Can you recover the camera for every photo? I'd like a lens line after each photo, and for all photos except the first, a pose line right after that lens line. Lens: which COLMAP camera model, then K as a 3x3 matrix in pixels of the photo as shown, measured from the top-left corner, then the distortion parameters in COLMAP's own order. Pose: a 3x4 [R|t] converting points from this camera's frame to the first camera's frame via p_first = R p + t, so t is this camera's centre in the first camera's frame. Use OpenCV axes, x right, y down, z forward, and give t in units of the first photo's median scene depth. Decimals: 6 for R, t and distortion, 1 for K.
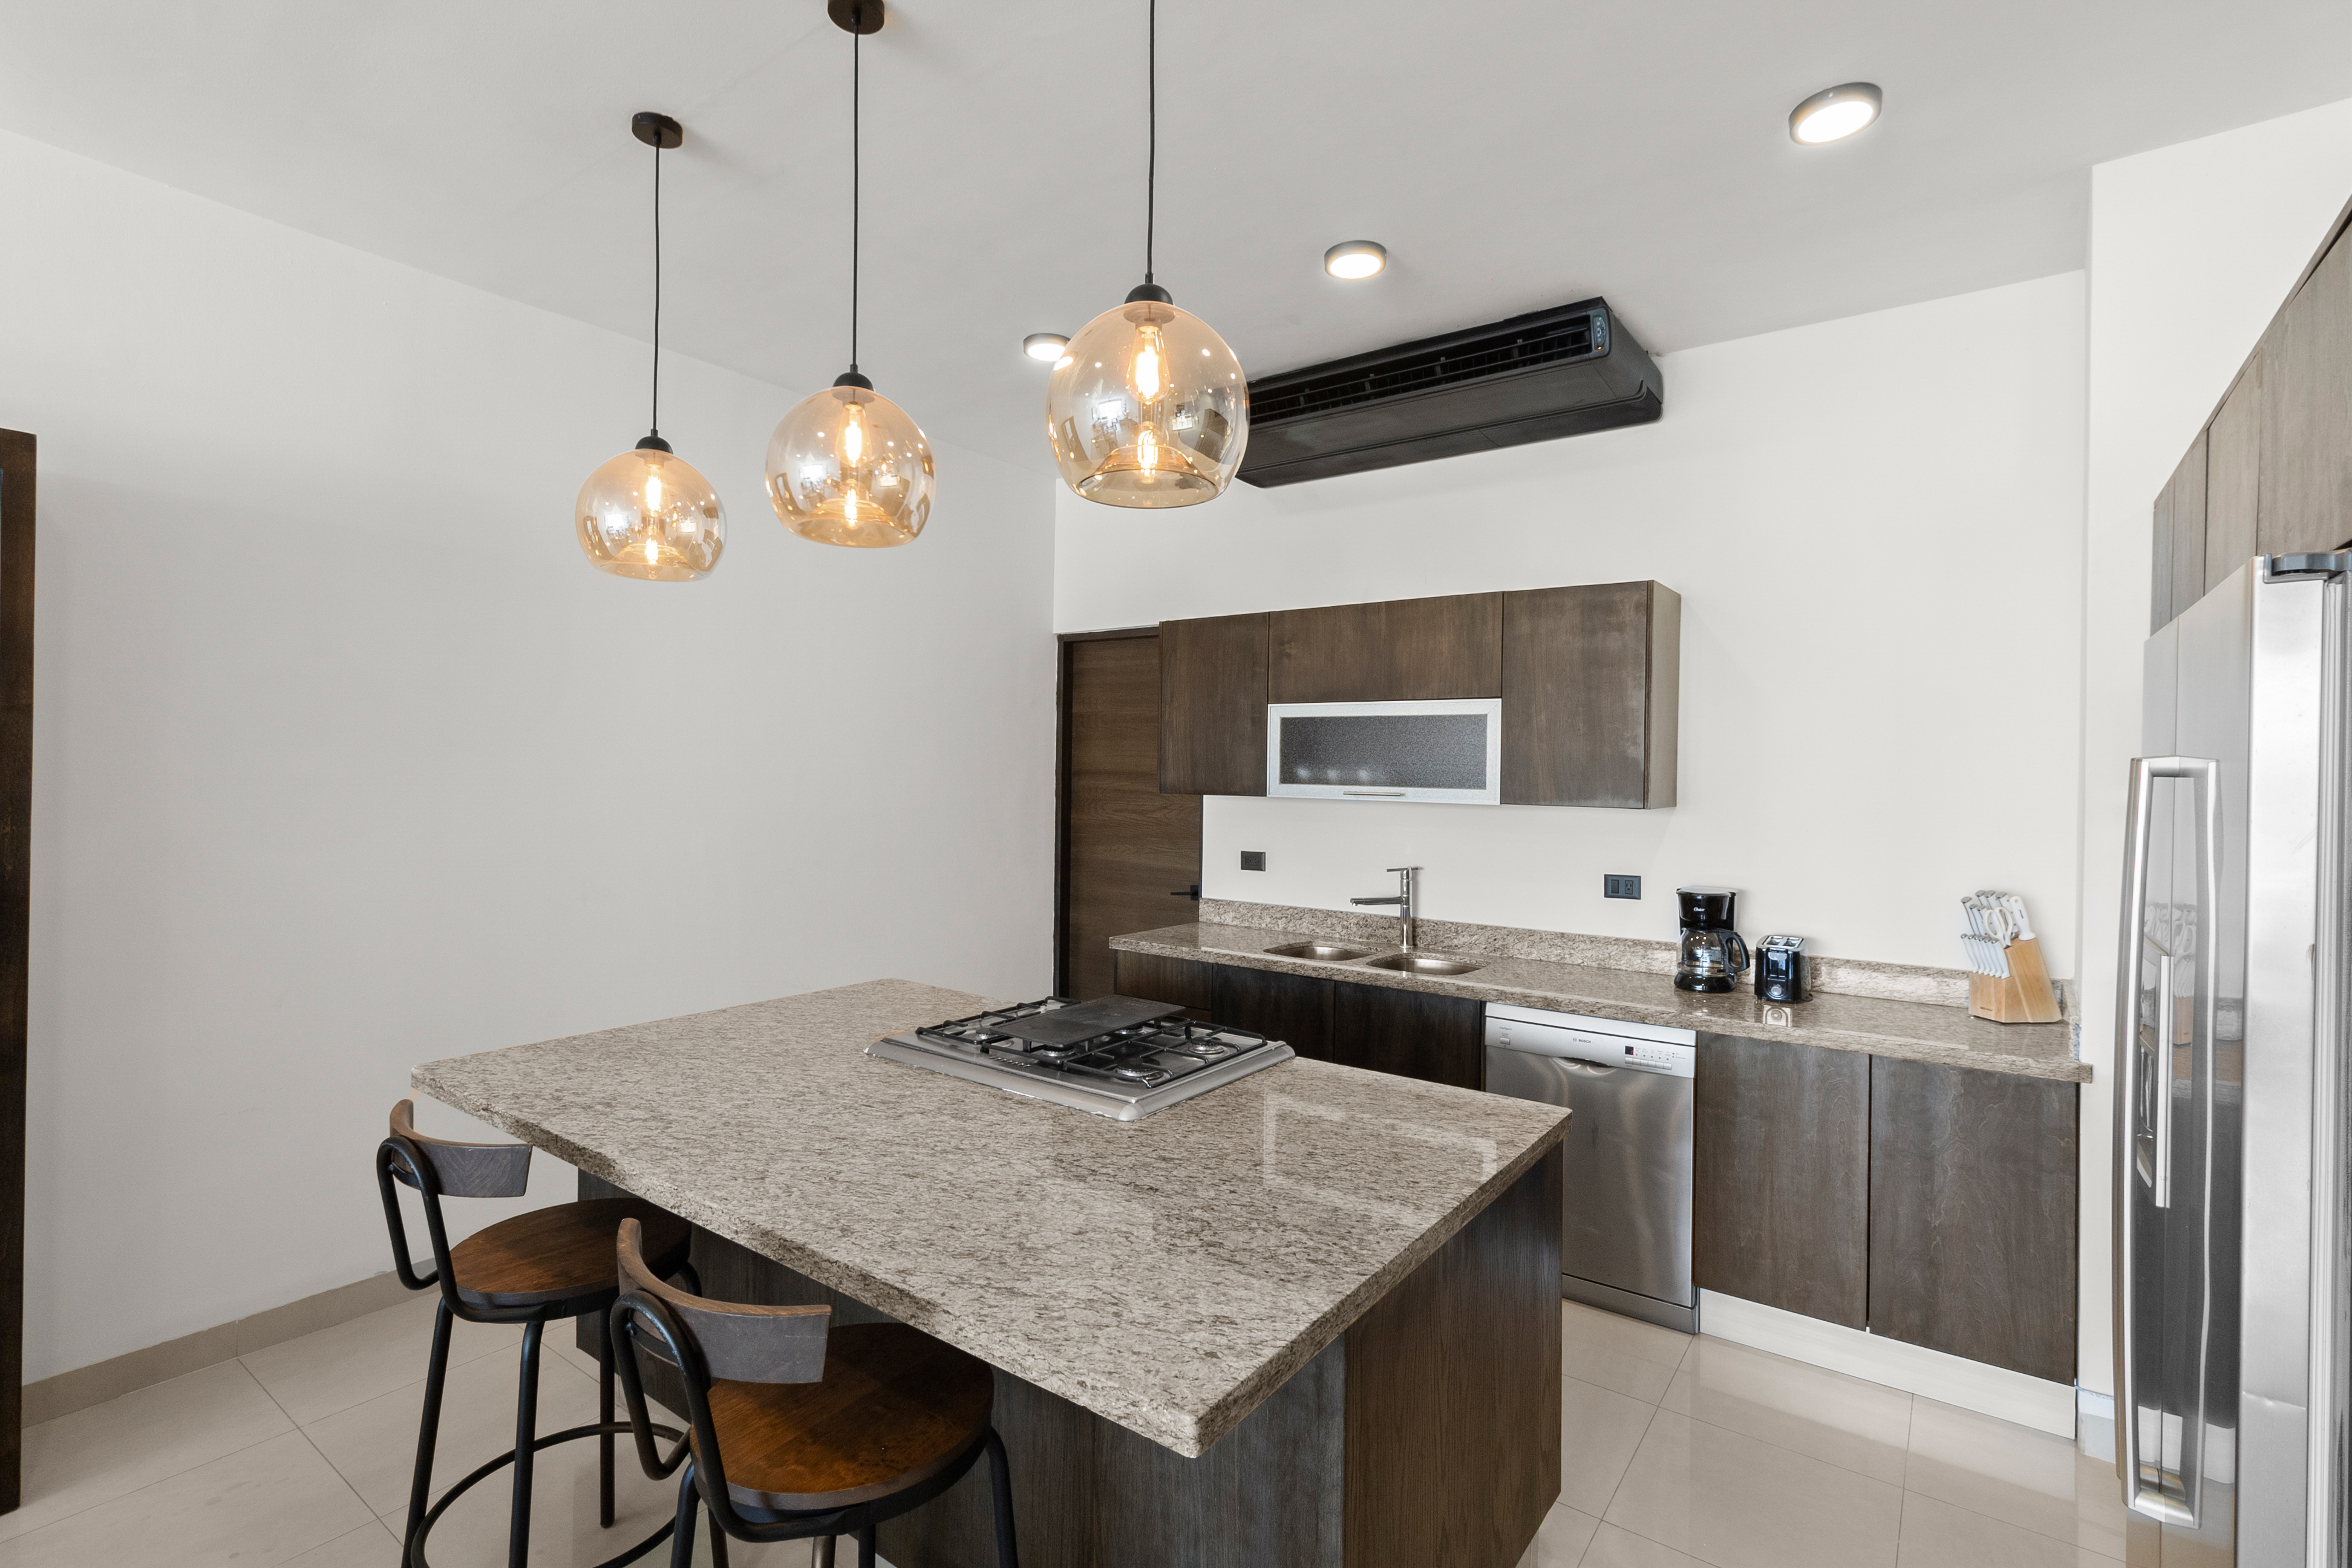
lens RADIAL K [[1085.8, 0, 1182.6], [0, 1085.8, 773.2], [0, 0, 1]] dist [0.002475, 0.000220]
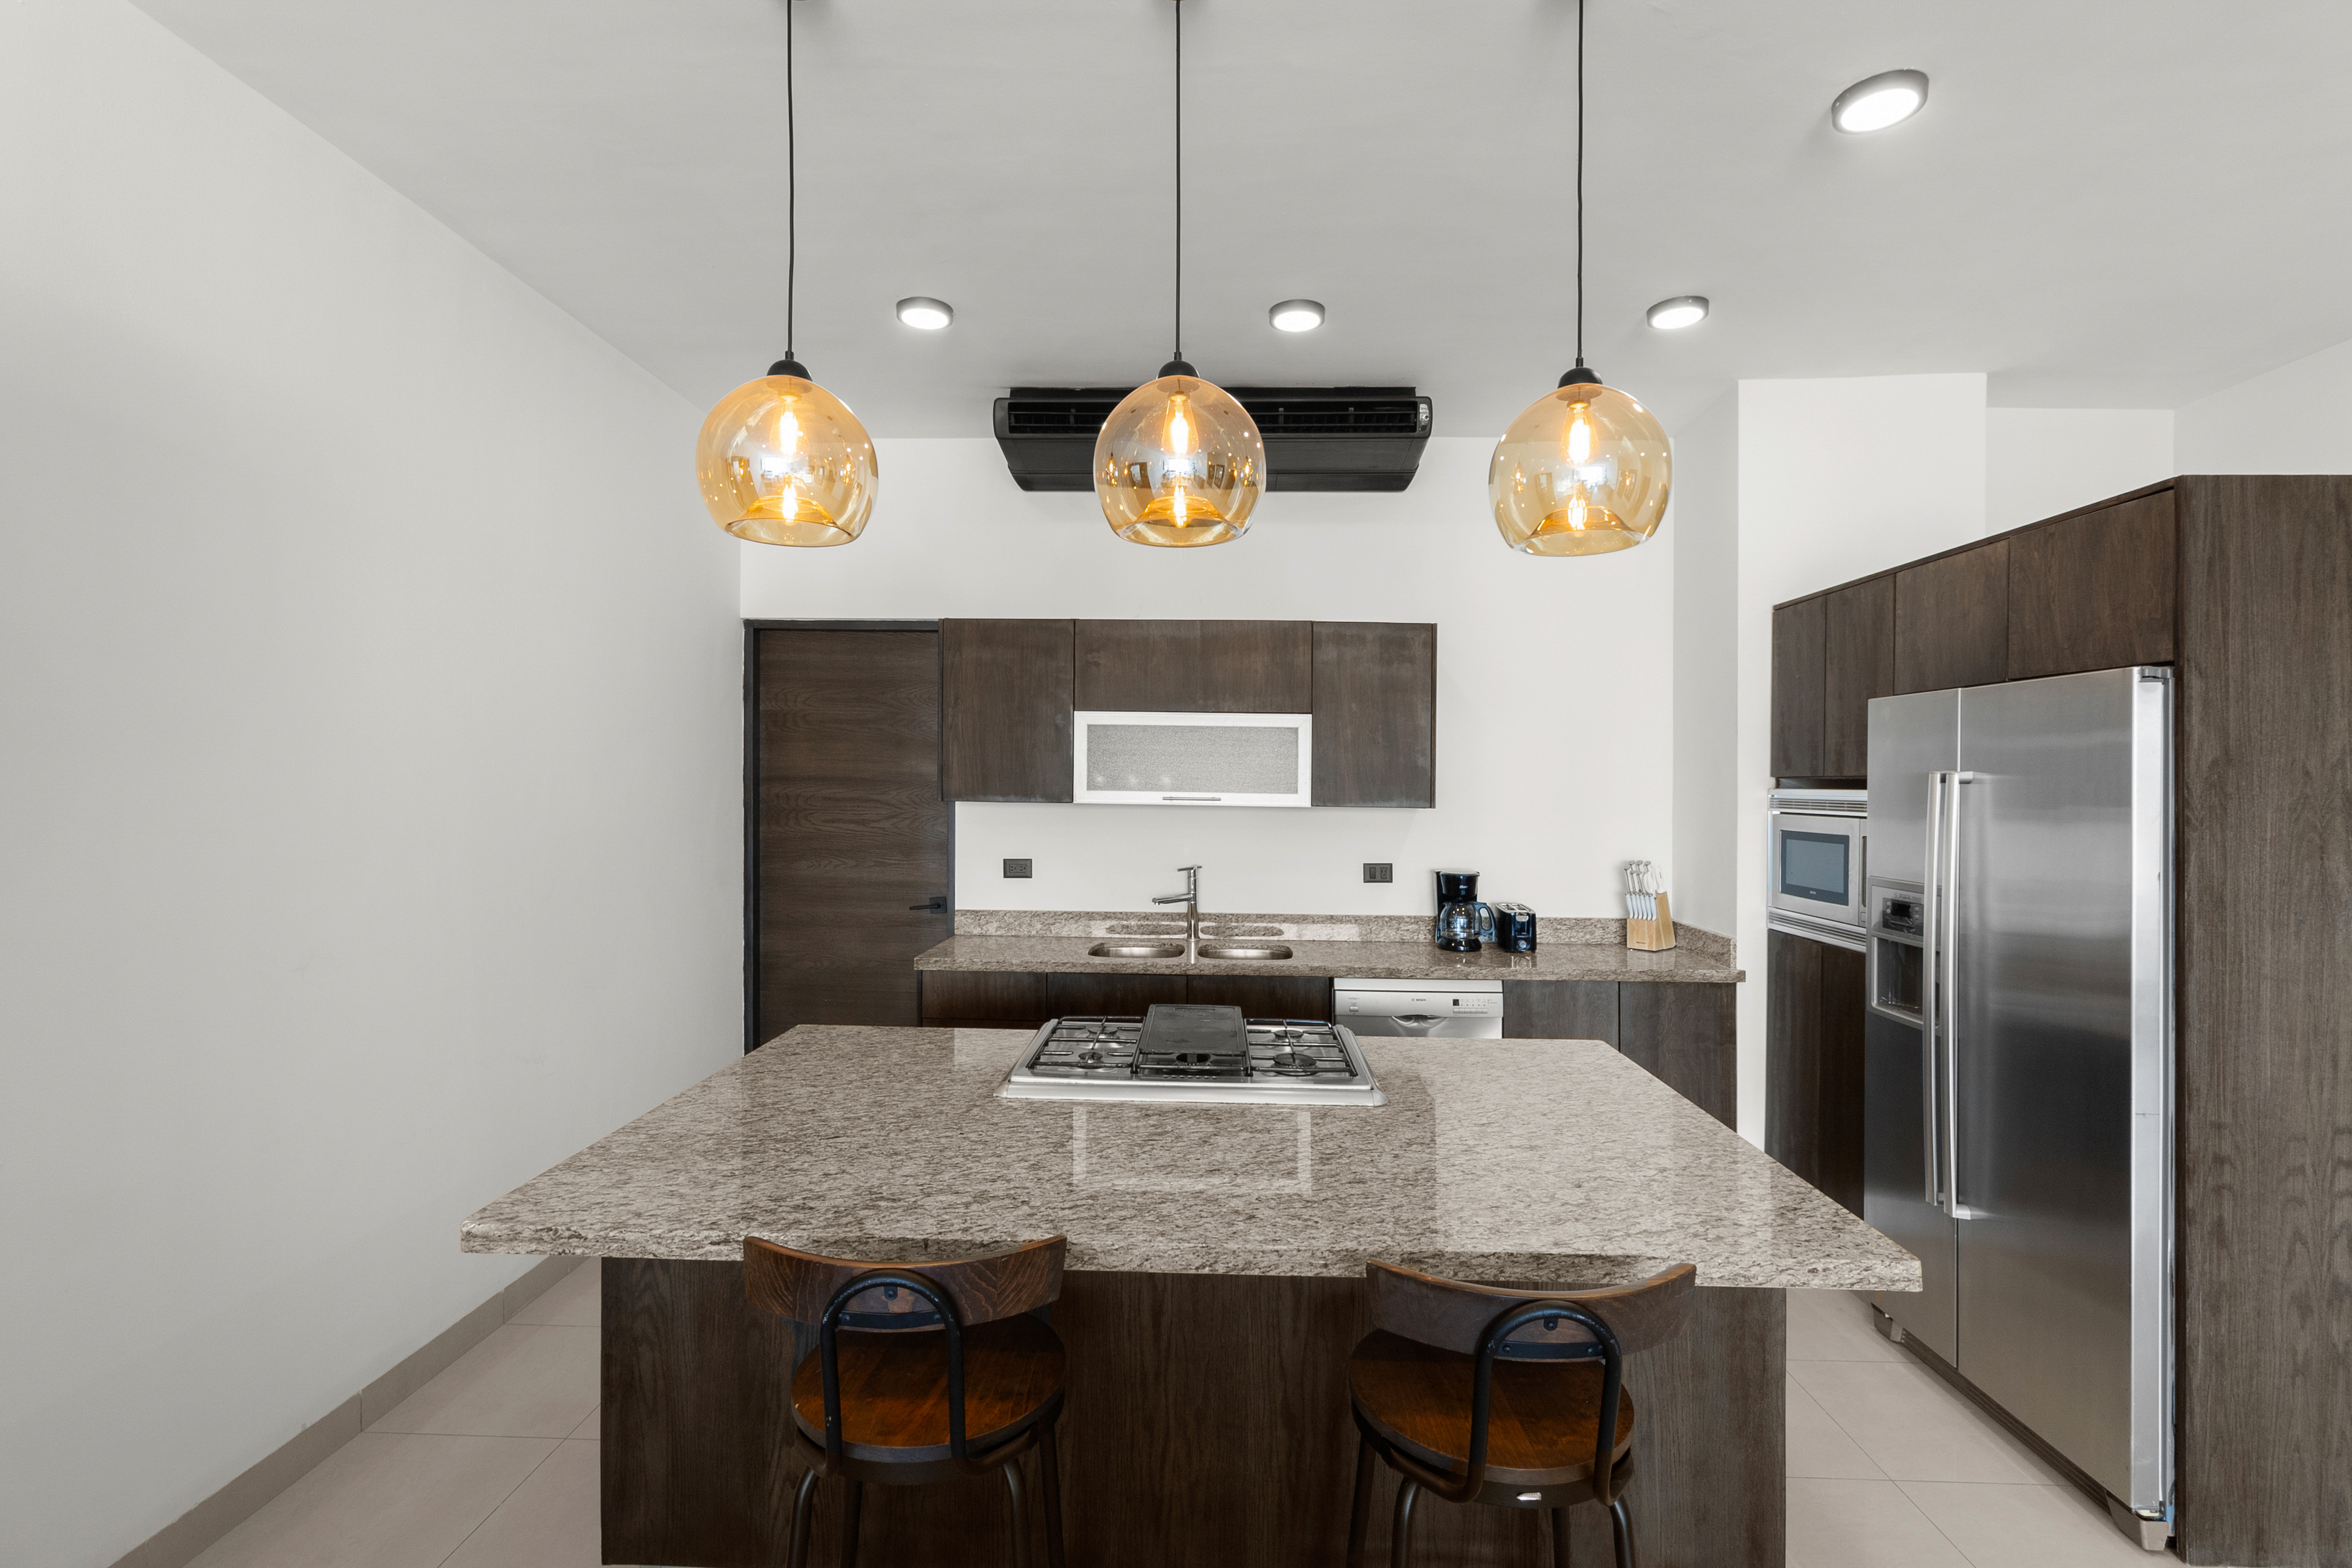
lens RADIAL K [[1097.9, 0, 1177.1], [0, 1097.9, 779.3], [0, 0, 1]] dist [-0.000066, -0.000273]
pose [[0.825767, -0.003652, 0.564000, -0.488020], [0.001013, 0.999987, 0.004991, -0.006202], [-0.564011, -0.003551, 0.825760, 0.124528]]
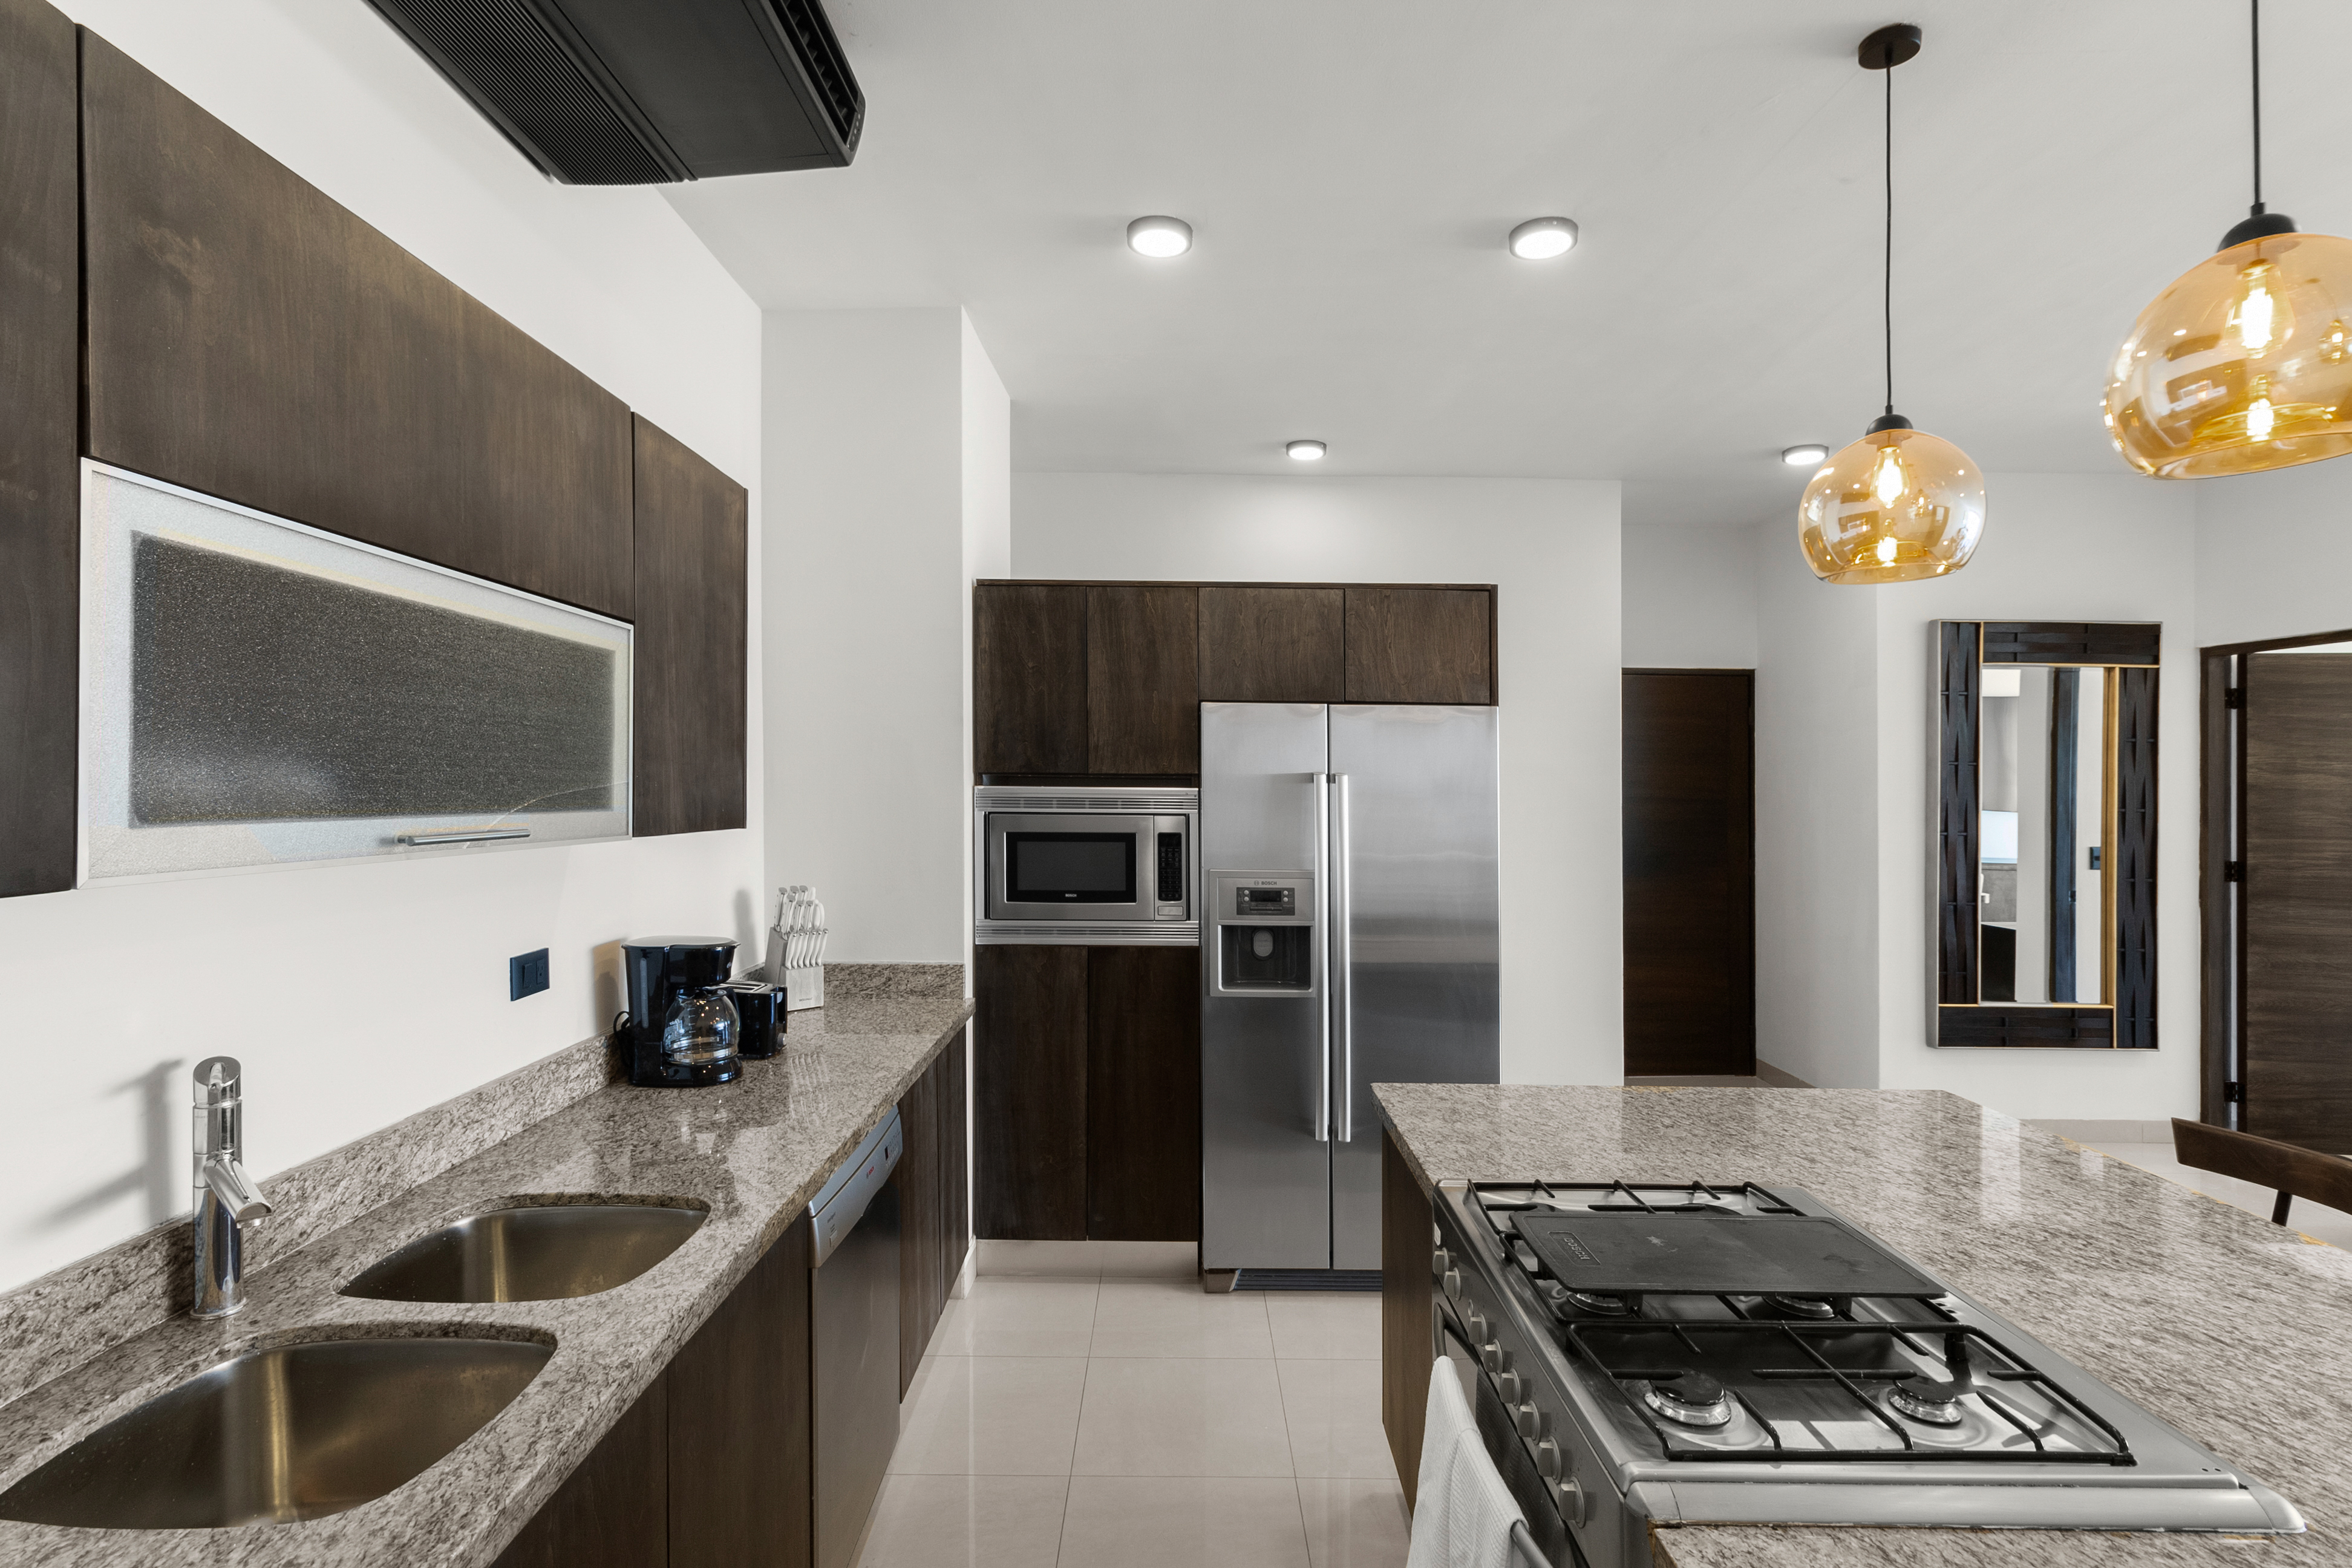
lens RADIAL K [[1085.8, 0, 1182.6], [0, 1085.8, 773.2], [0, 0, 1]] dist [0.002475, 0.000220]
pose [[-0.598320, -0.012622, 0.801158, -0.258144], [-0.019142, 0.999816, 0.001456, -0.006836], [-0.801029, -0.014465, -0.598451, 1.111711]]
